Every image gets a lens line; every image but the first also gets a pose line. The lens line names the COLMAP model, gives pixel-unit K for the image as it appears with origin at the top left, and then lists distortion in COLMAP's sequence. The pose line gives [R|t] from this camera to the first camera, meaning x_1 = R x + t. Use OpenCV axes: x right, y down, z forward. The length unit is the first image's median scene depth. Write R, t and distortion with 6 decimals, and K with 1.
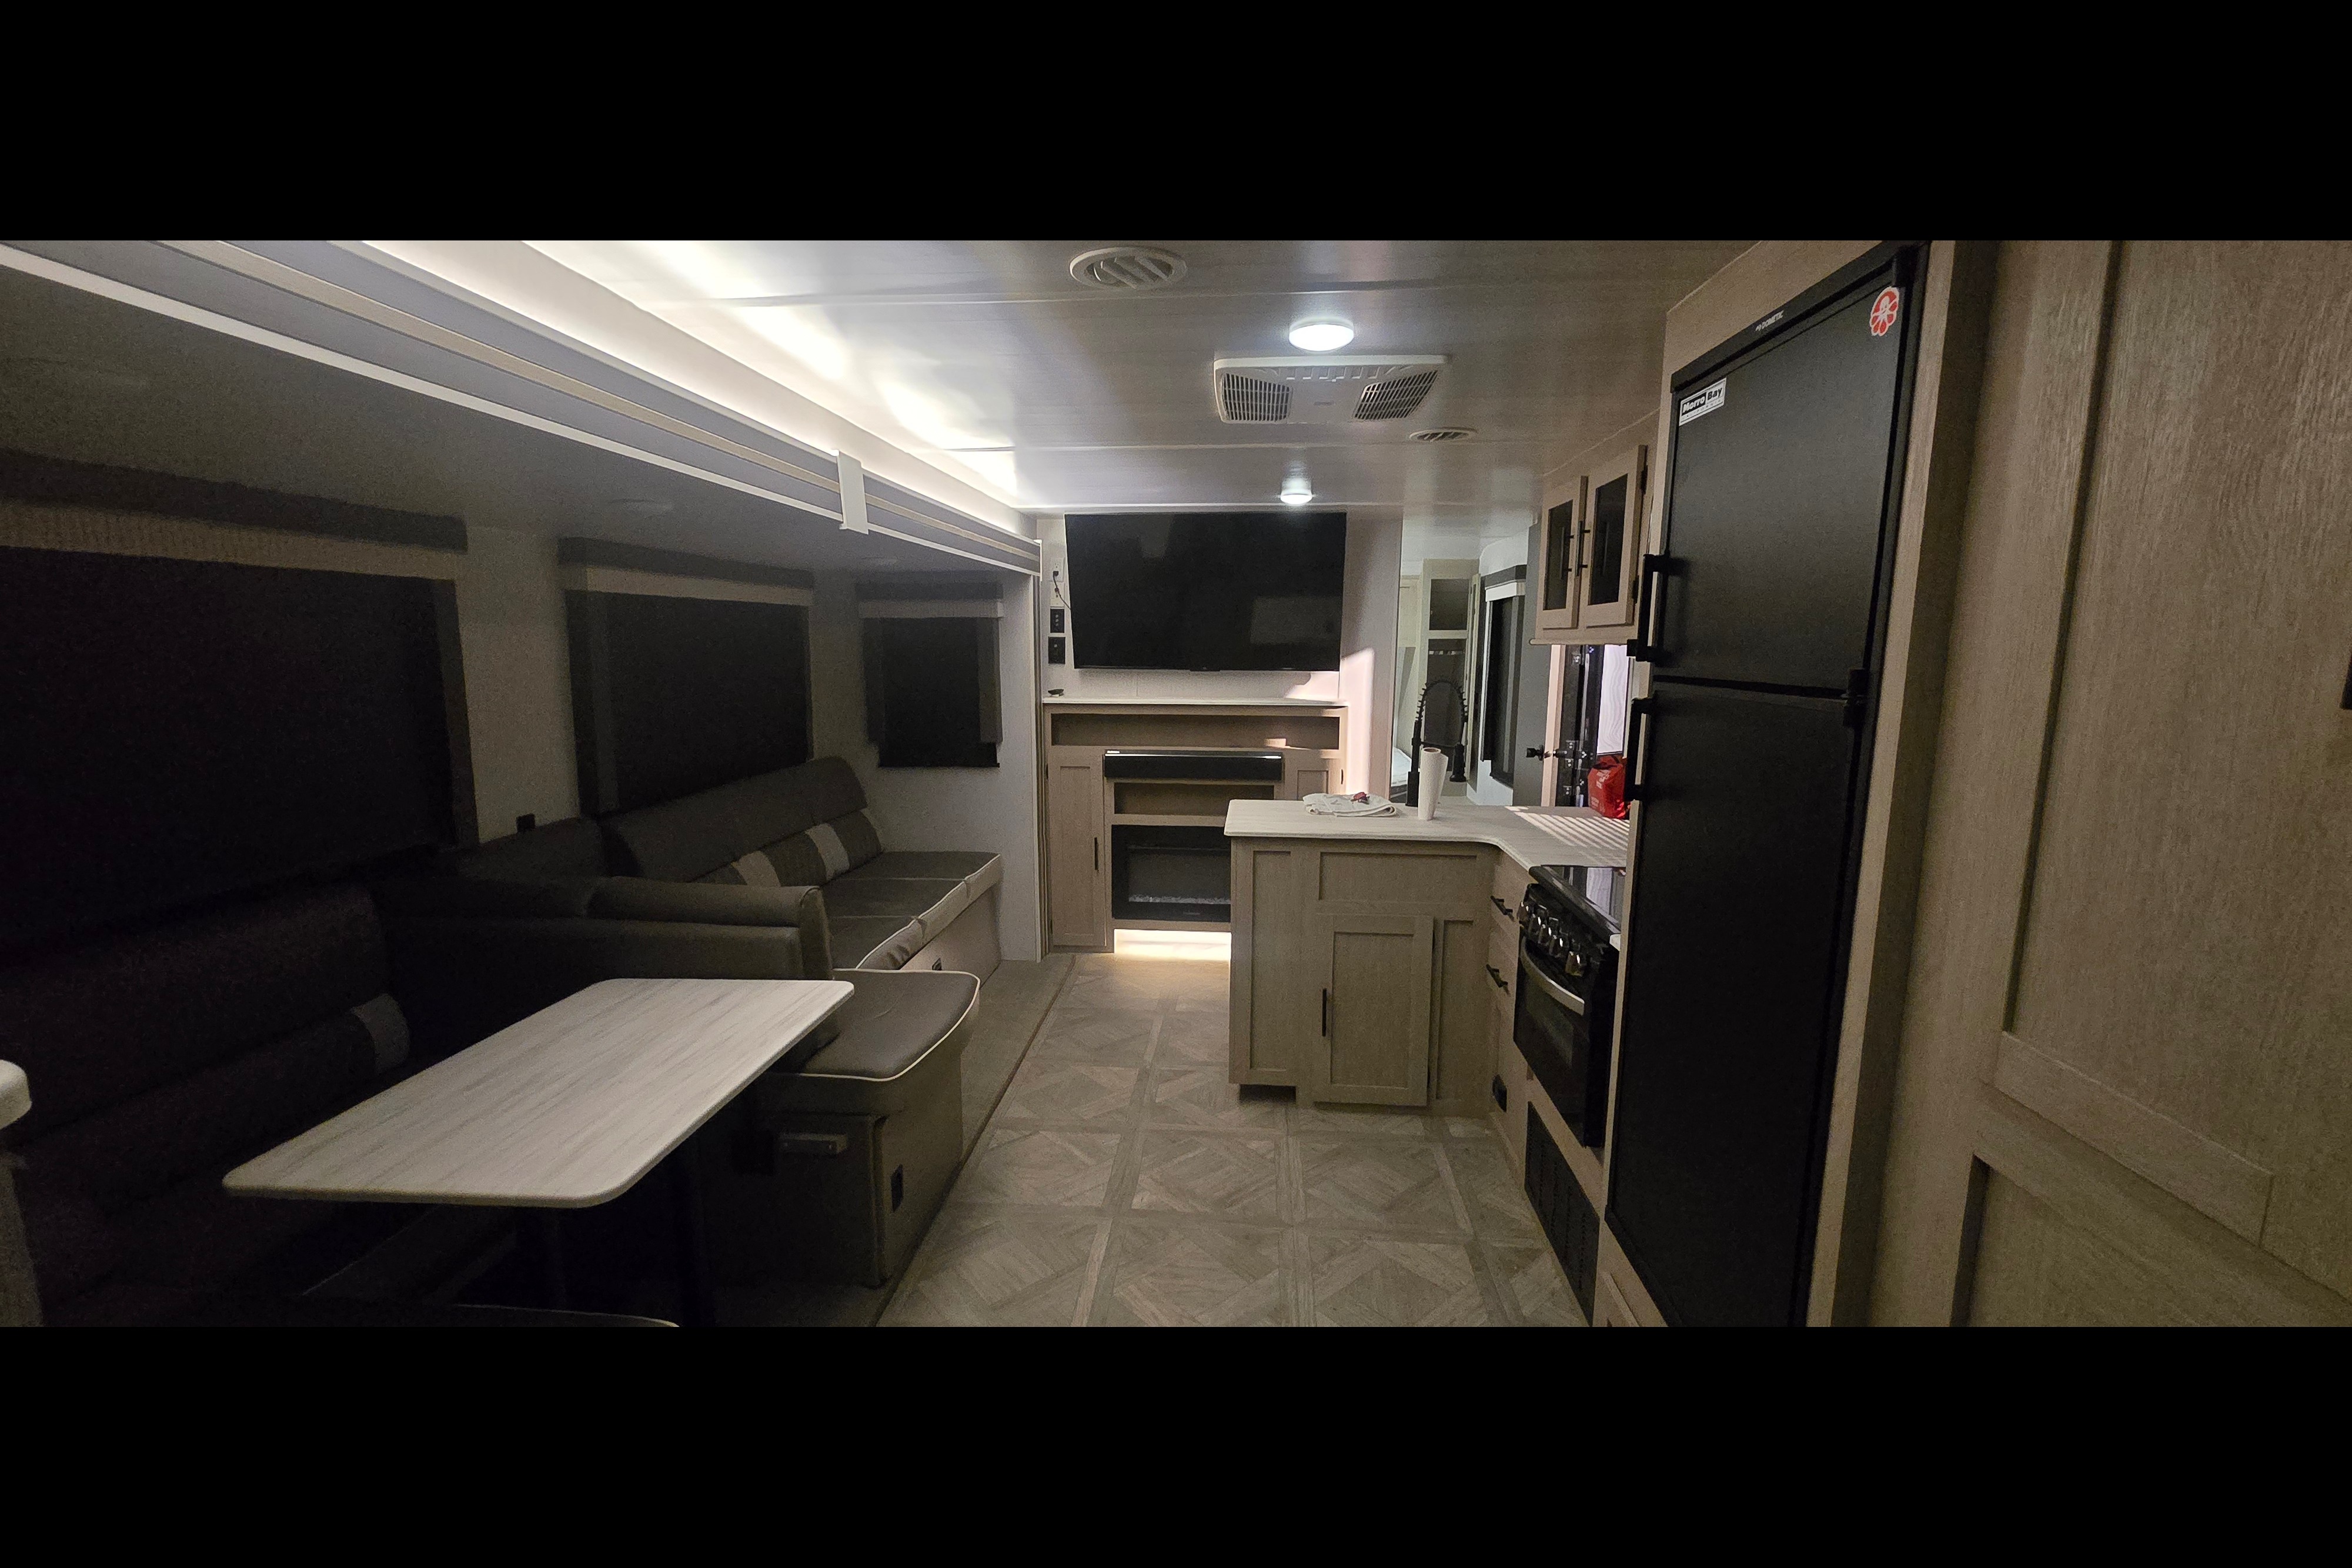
lens RADIAL K [[999.8, 0, 1198.2], [0, 999.8, 787.9], [0, 0, 1]] dist [-0.001330, 0.000119]
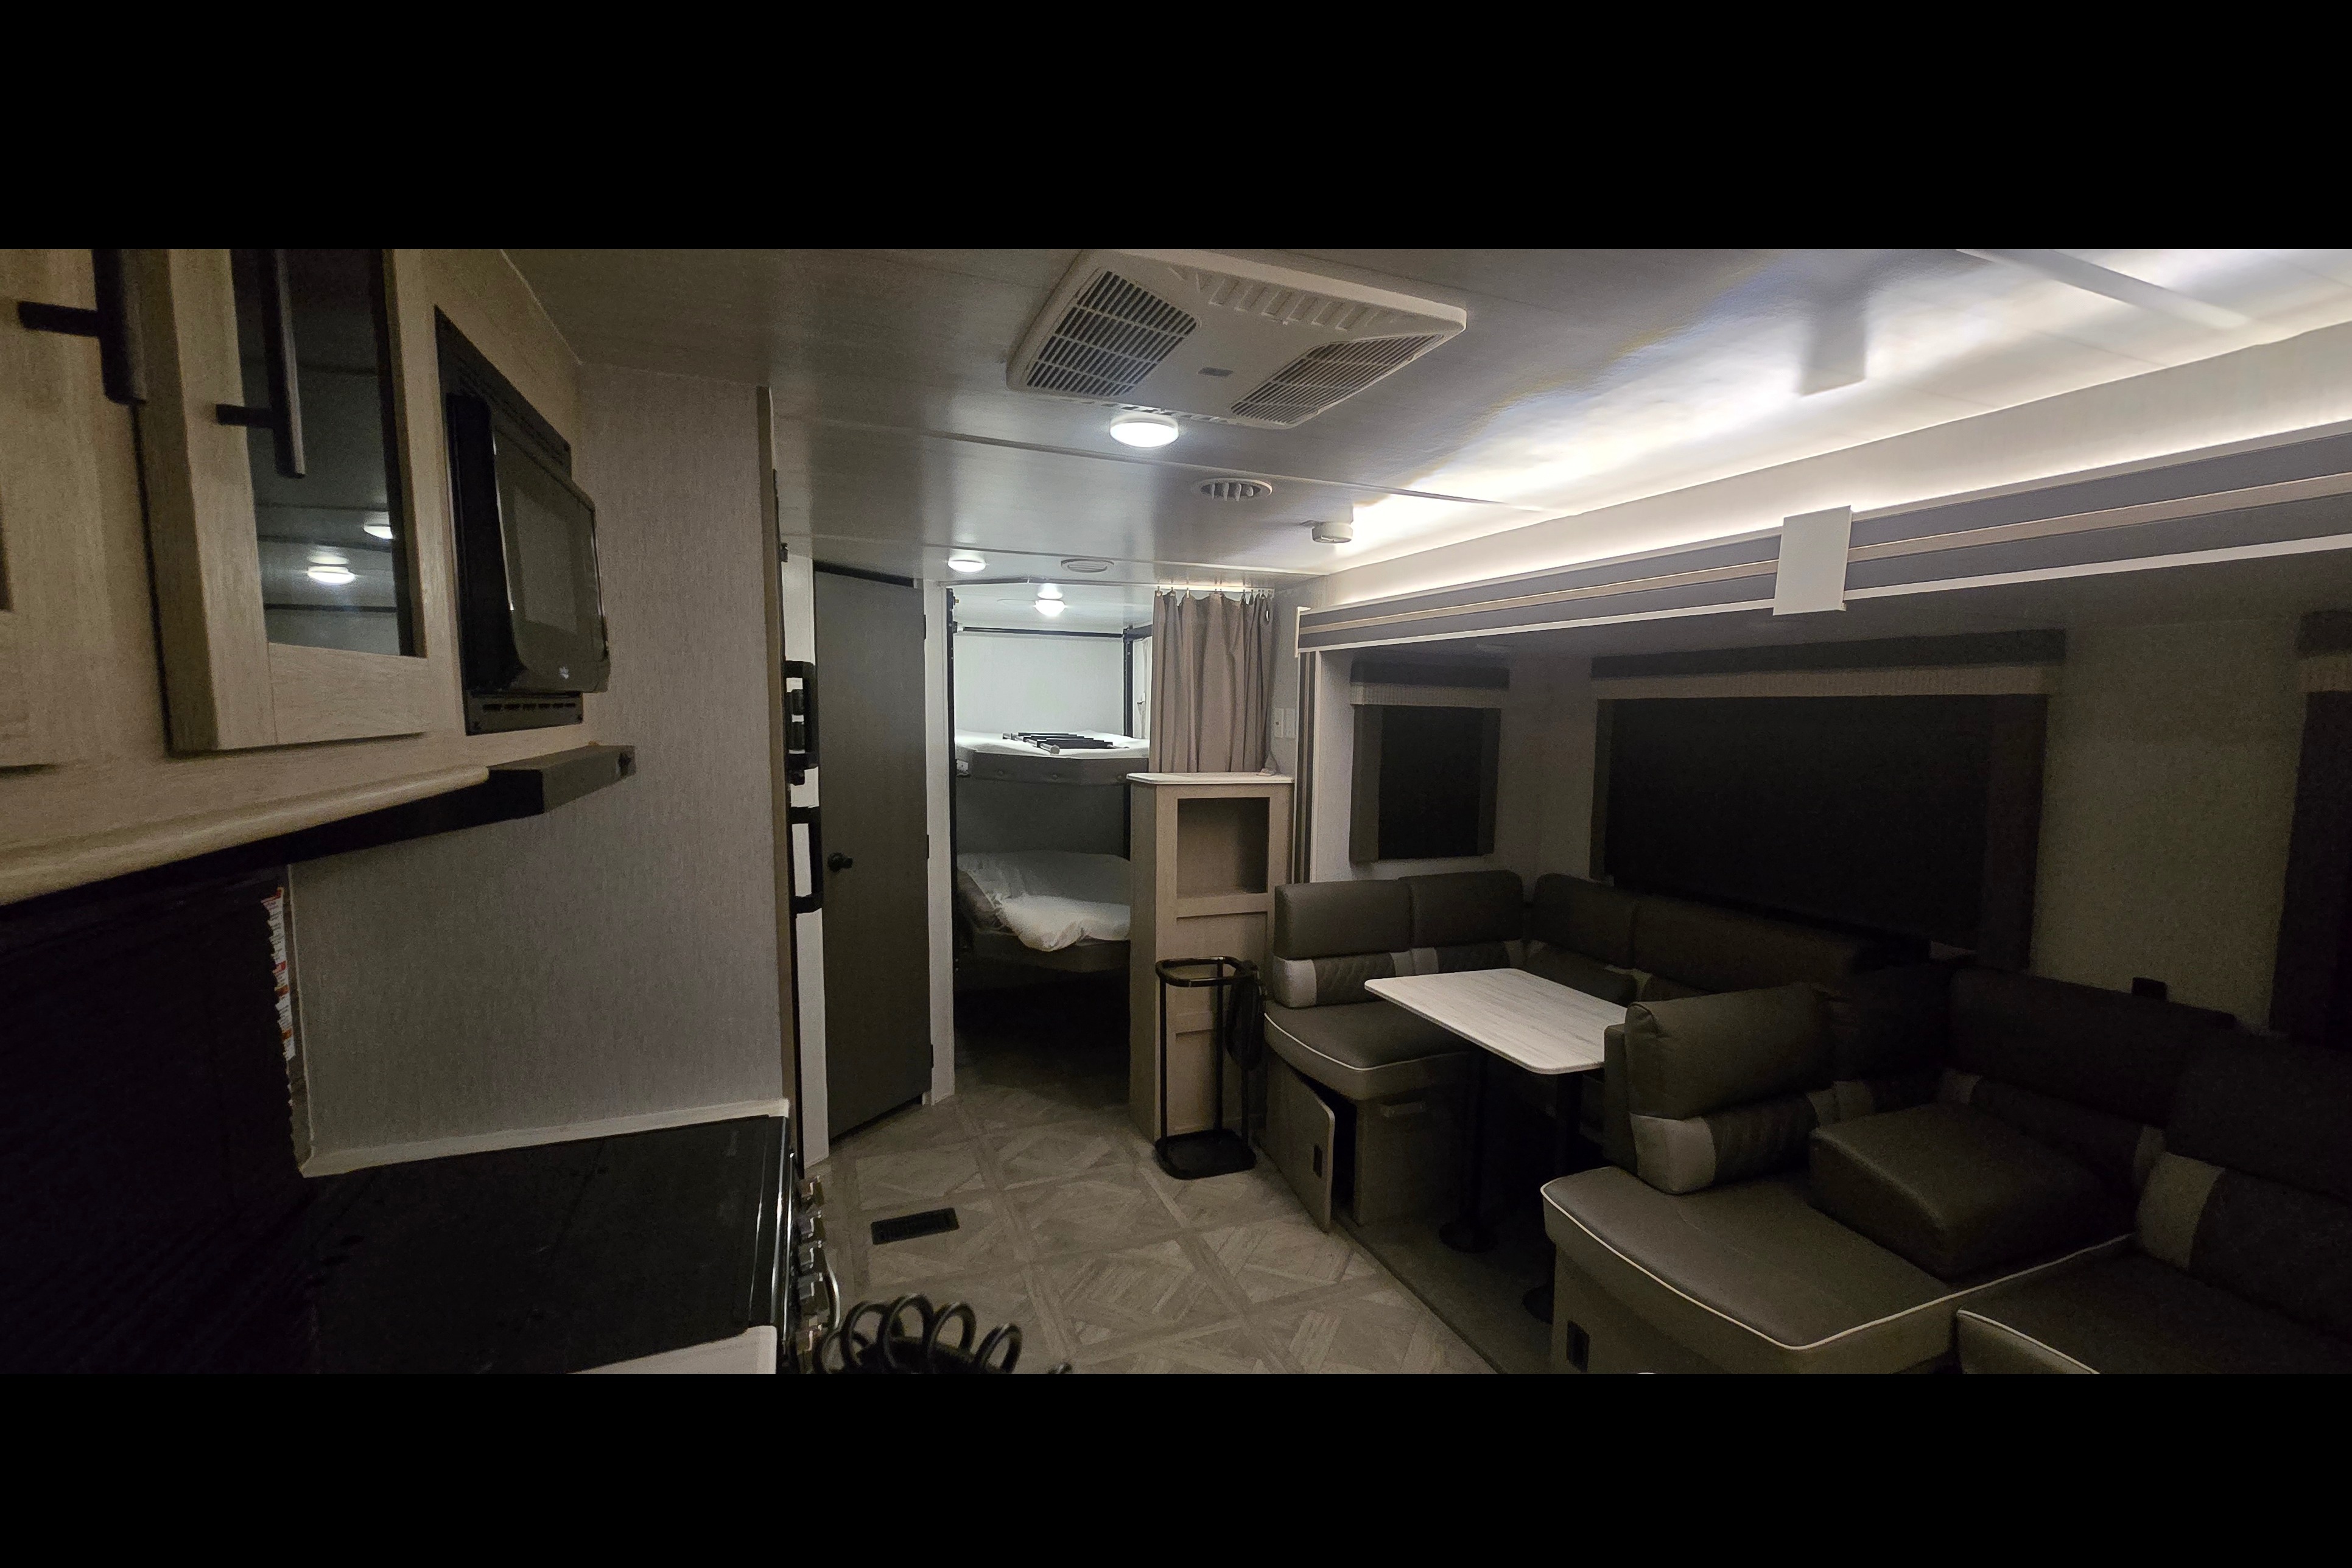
lens RADIAL K [[999.8, 0, 1279.1], [0, 999.8, 807.3], [0, 0, 1]] dist [-0.001330, 0.000119]
pose [[-0.875691, 0.027862, -0.482068, 0.320818], [-0.087962, 0.972426, 0.215987, -0.278787], [0.474793, 0.231542, -0.849094, 1.672463]]
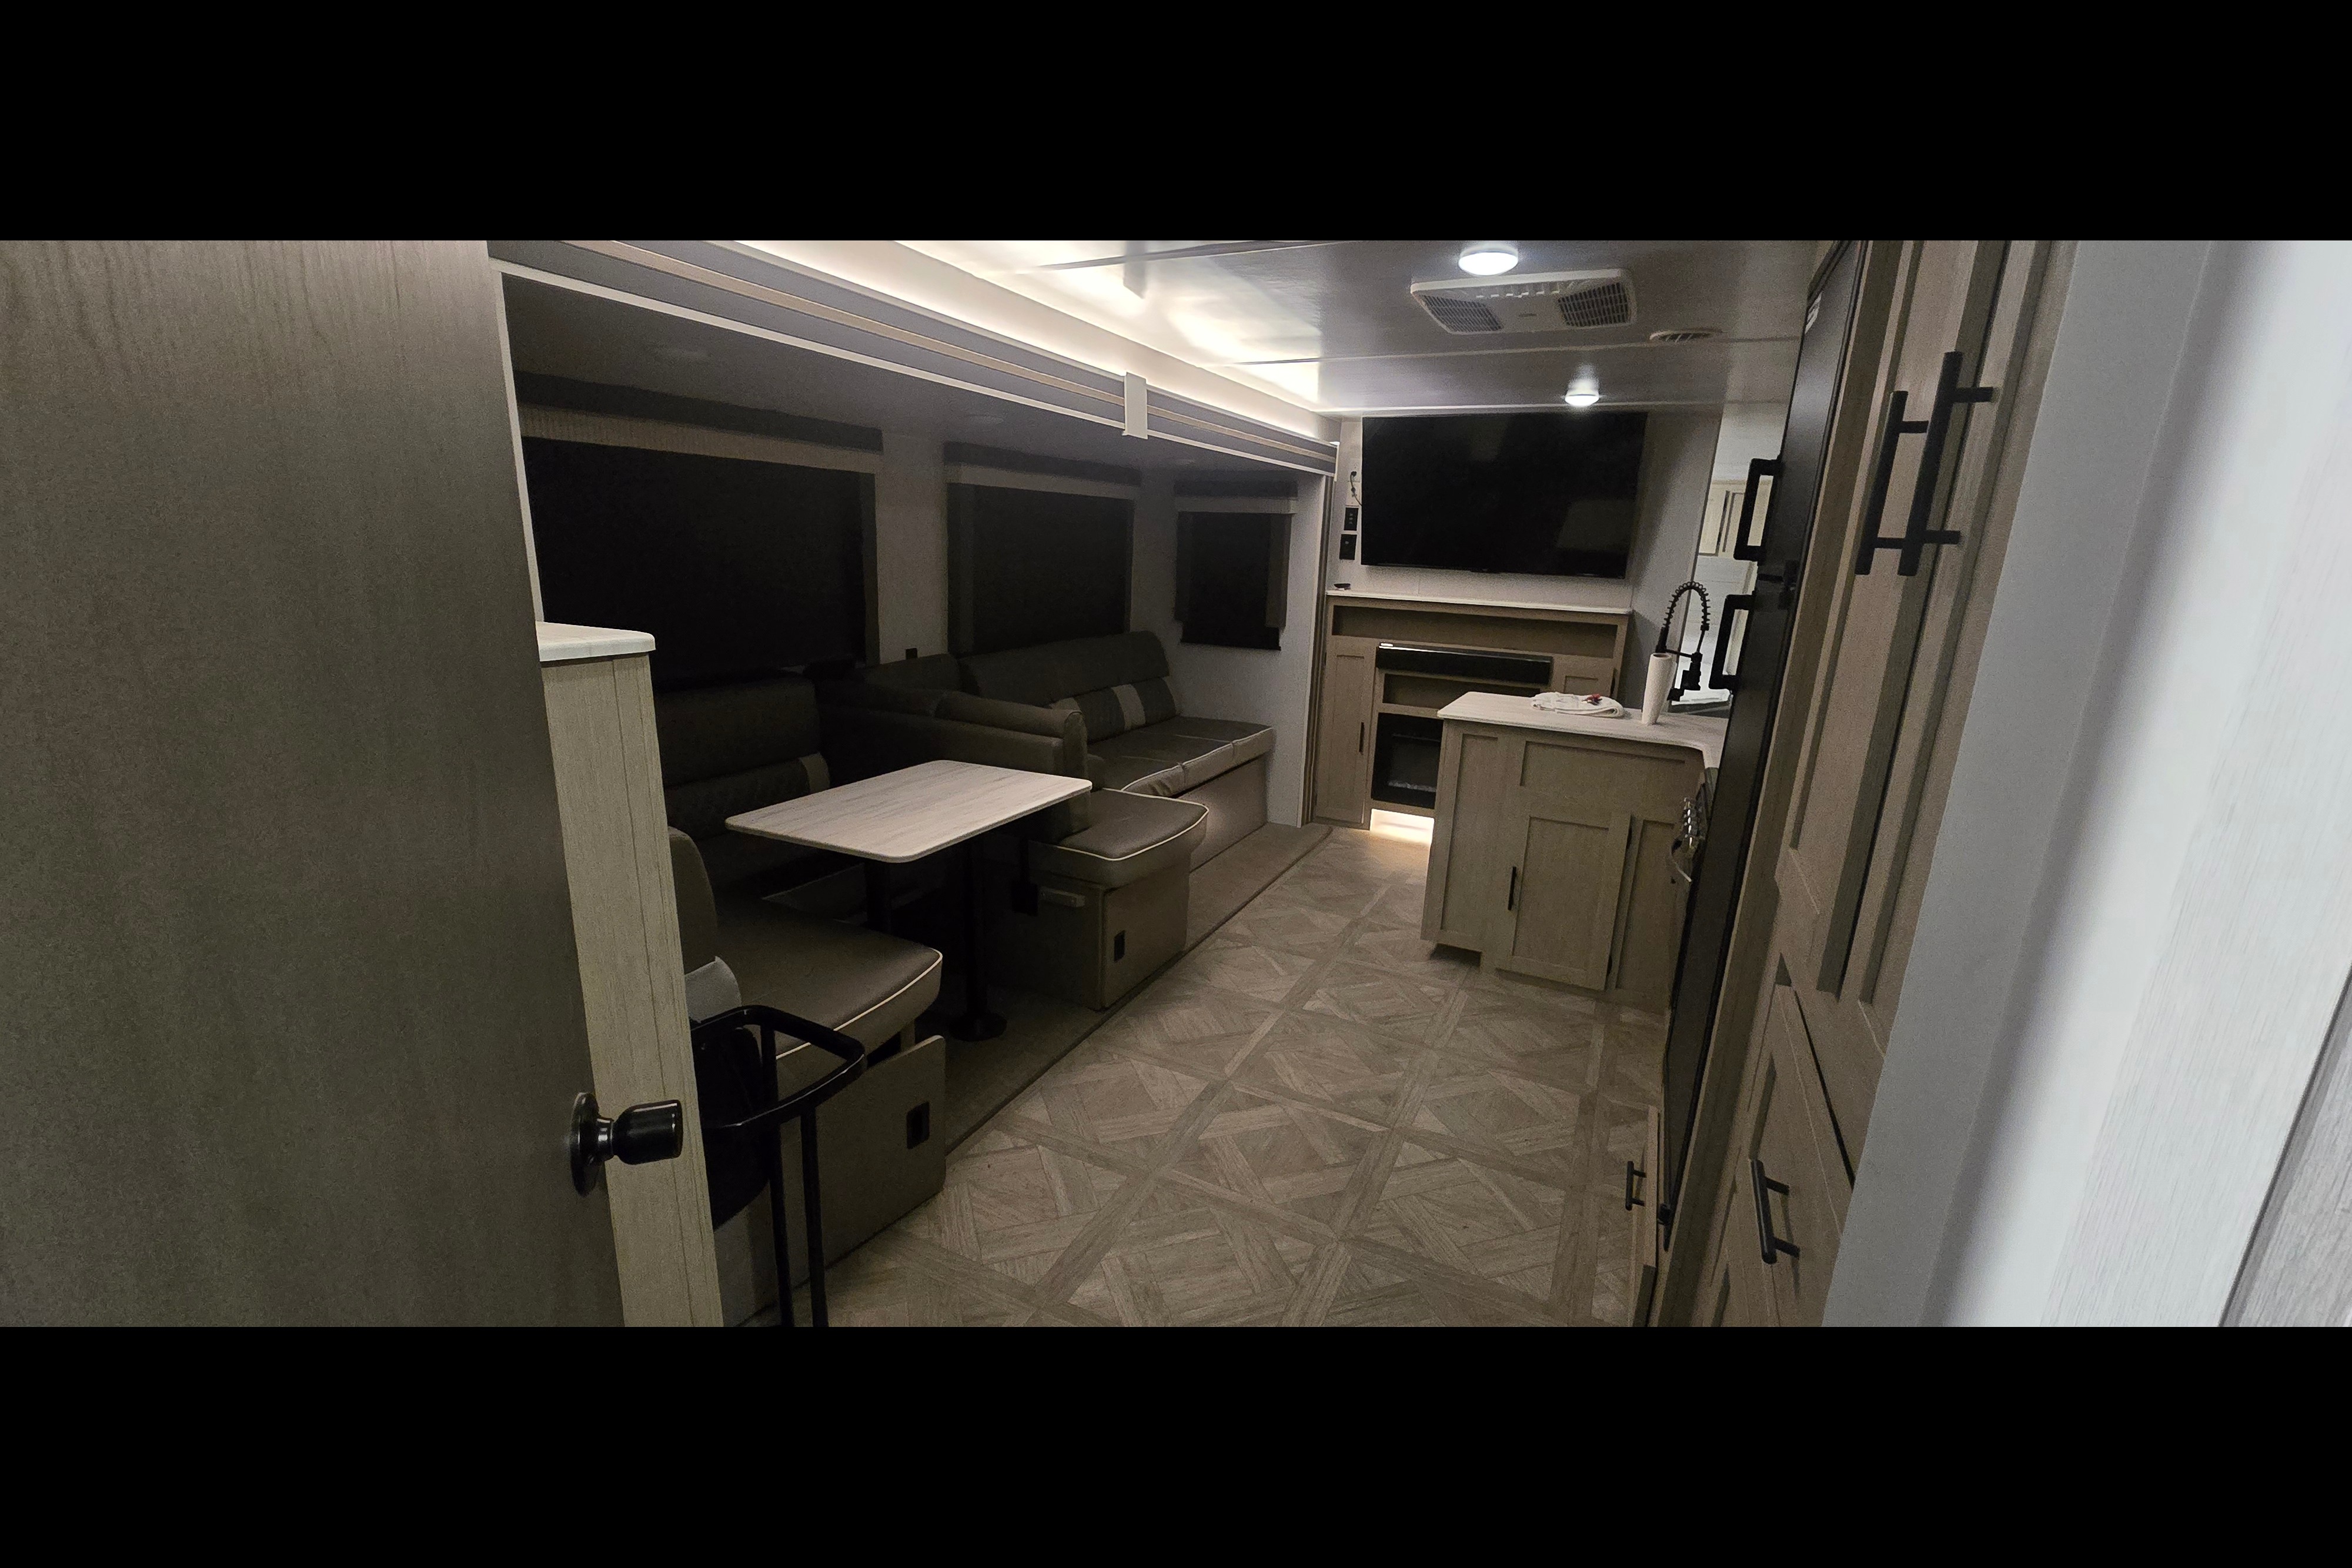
lens RADIAL K [[999.8, 0, 1165.6], [0, 999.8, 801.8], [0, 0, 1]] dist [-0.001330, 0.000119]
pose [[0.921759, 0.129470, -0.365509, 0.168226], [-0.090731, 0.988458, 0.121319, 0.033568], [0.376998, -0.078664, 0.922868, -0.147597]]
